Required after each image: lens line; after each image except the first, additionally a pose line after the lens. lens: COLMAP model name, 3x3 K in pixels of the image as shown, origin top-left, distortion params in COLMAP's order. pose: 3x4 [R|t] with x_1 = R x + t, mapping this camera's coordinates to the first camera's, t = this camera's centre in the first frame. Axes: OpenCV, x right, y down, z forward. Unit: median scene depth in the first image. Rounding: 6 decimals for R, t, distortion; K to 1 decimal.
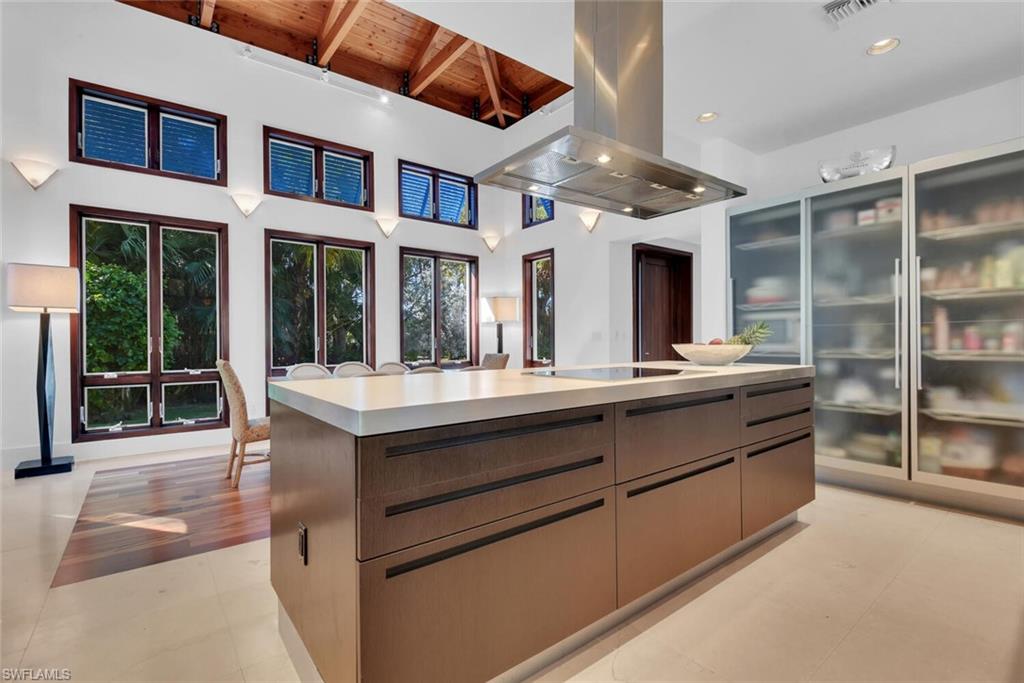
lens RADIAL K [[468.4, 0, 510.9], [0, 468.4, 340.4], [0, 0, 1]] dist [-0.015182, -0.001118]
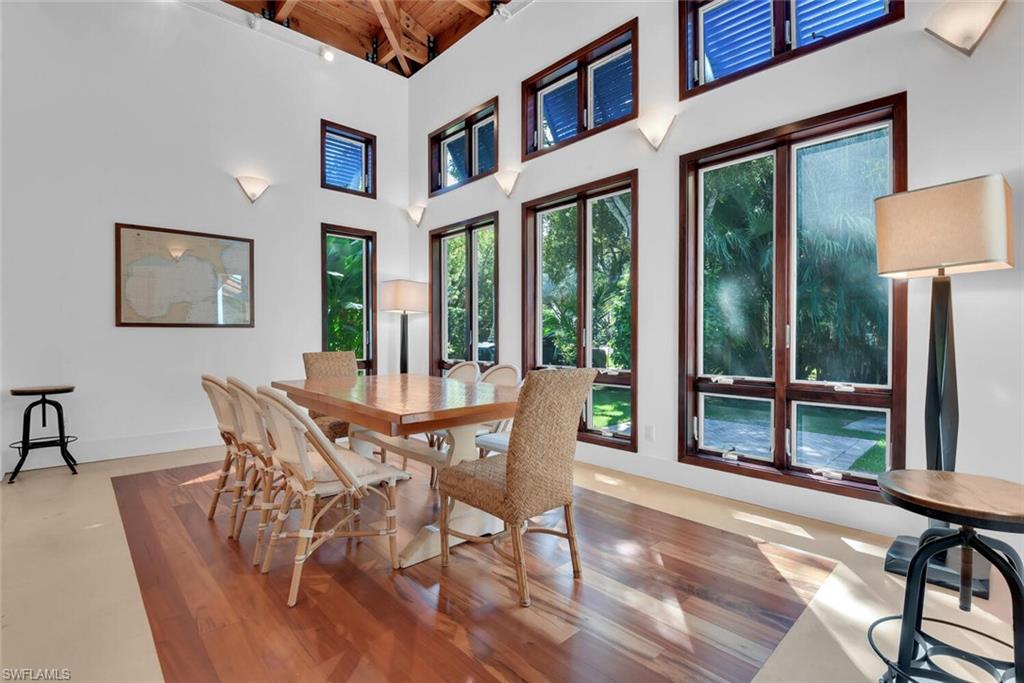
lens RADIAL K [[468.4, 0, 512.2], [0, 468.4, 343.3], [0, 0, 1]] dist [-0.015182, -0.001118]
pose [[0.090998, 0.012121, -0.995777, 0.275144], [-0.001416, 0.999926, 0.012042, 0.006703], [0.995850, 0.000314, 0.091009, 0.755001]]
